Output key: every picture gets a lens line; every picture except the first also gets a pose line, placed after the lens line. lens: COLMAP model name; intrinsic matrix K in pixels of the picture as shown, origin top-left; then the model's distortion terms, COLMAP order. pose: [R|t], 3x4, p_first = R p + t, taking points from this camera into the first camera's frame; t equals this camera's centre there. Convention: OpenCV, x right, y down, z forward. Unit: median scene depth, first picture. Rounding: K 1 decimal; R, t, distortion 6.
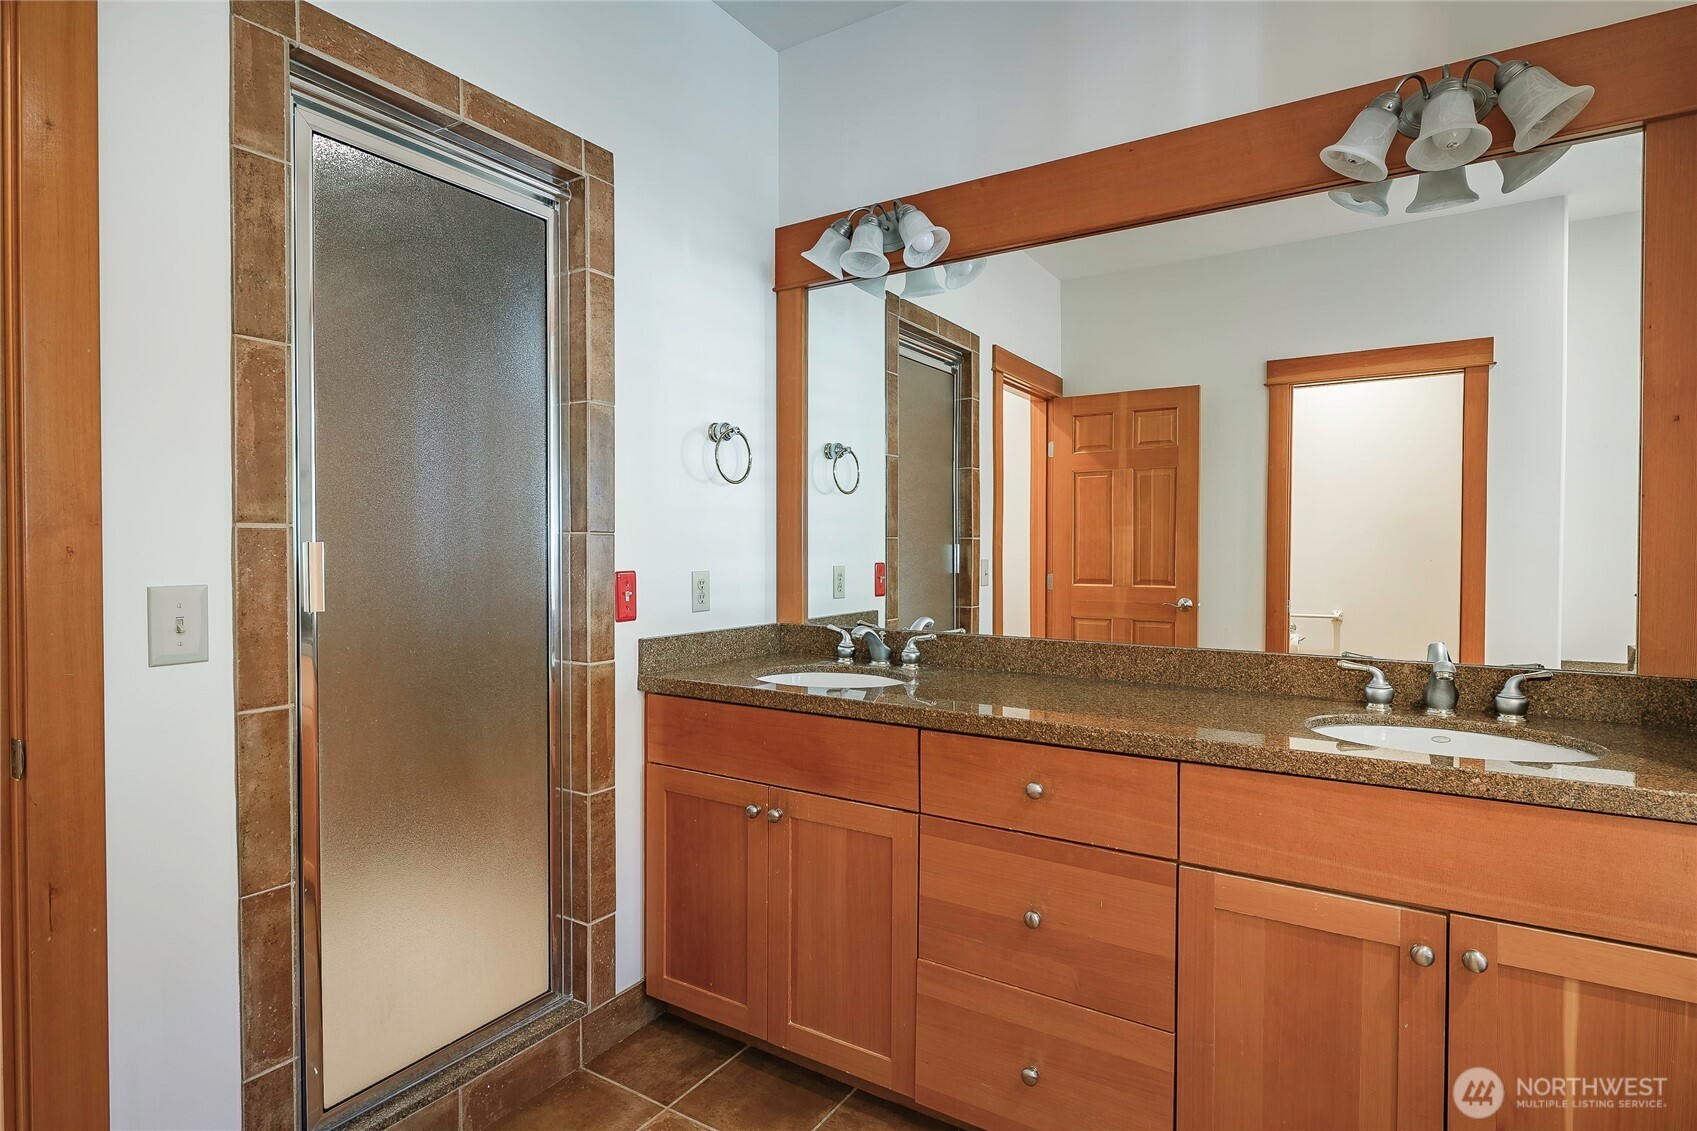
lens RADIAL K [[866.8, 0, 848.2], [0, 866.8, 564.4], [0, 0, 1]] dist [-0.000999, -0.000267]
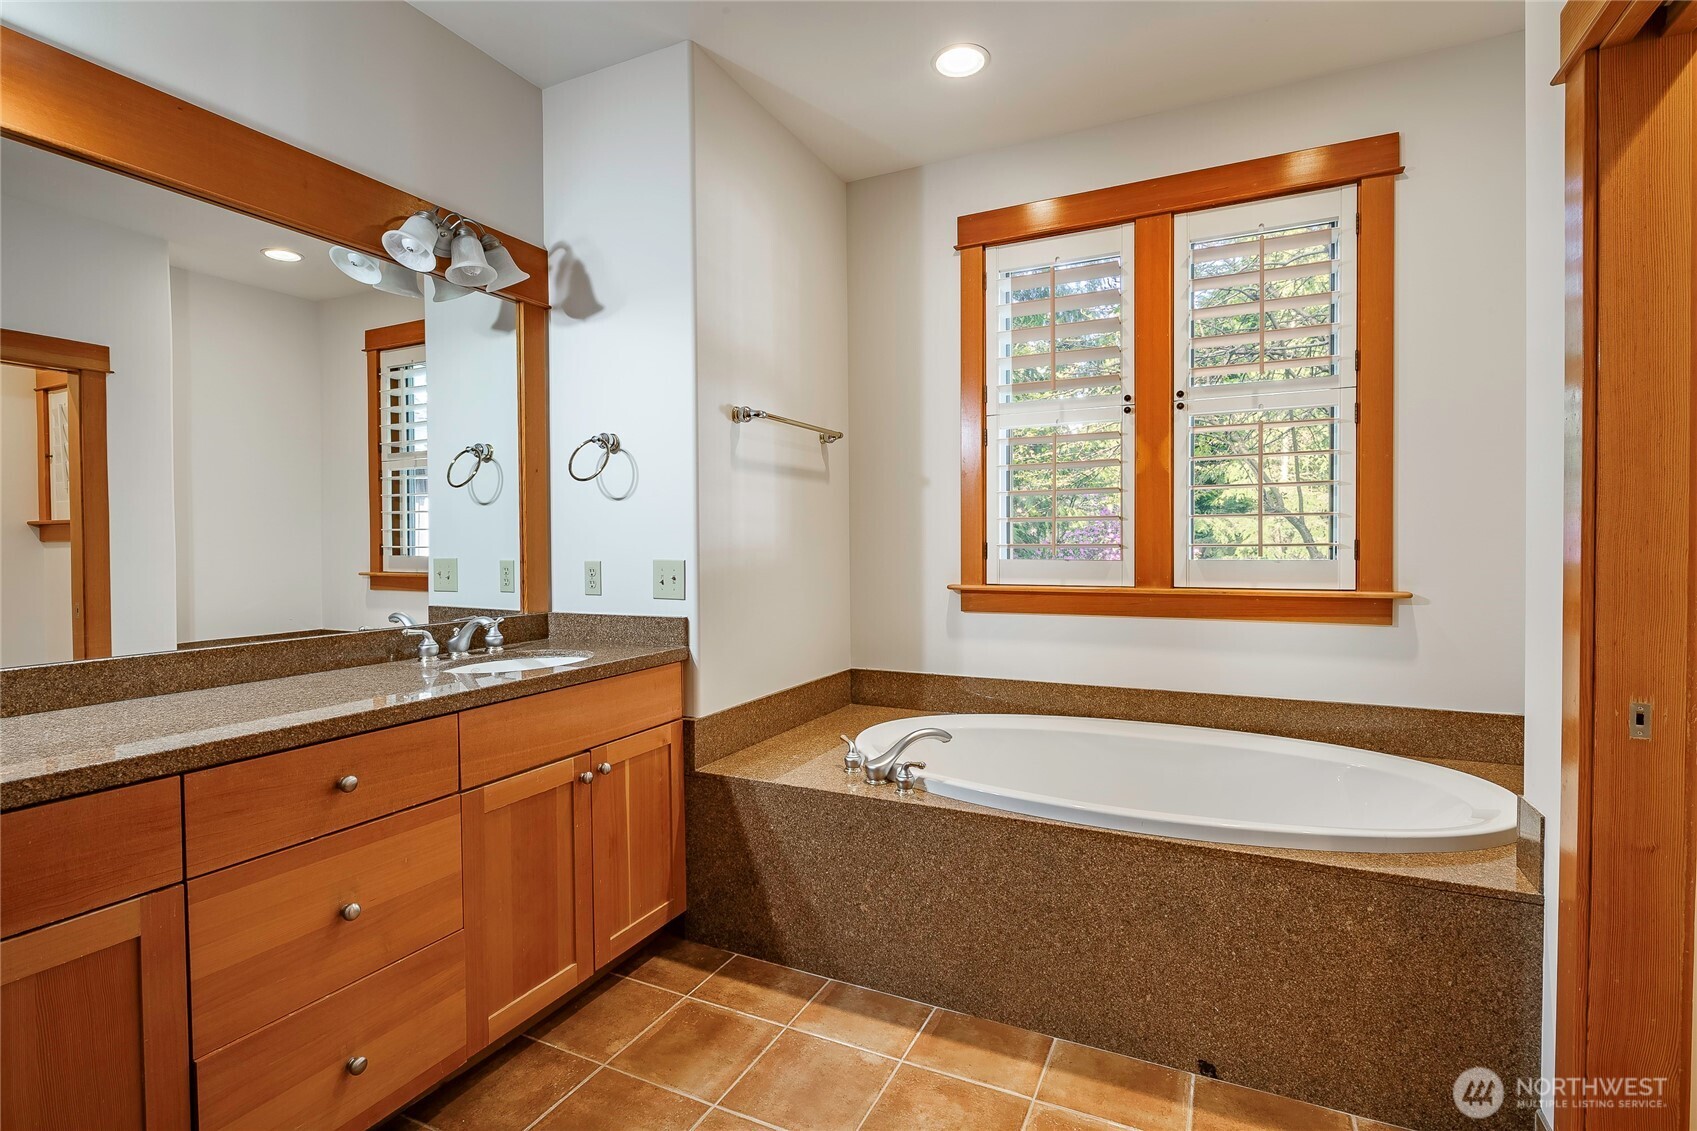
lens RADIAL K [[800.4, 0, 848.5], [0, 800.4, 556.2], [0, 0, 1]] dist [-0.005744, -0.001111]
pose [[-0.122265, -0.018275, 0.992329, -0.781108], [0.027376, 0.999388, 0.021778, -0.007680], [-0.992120, 0.029828, -0.121690, 0.534650]]
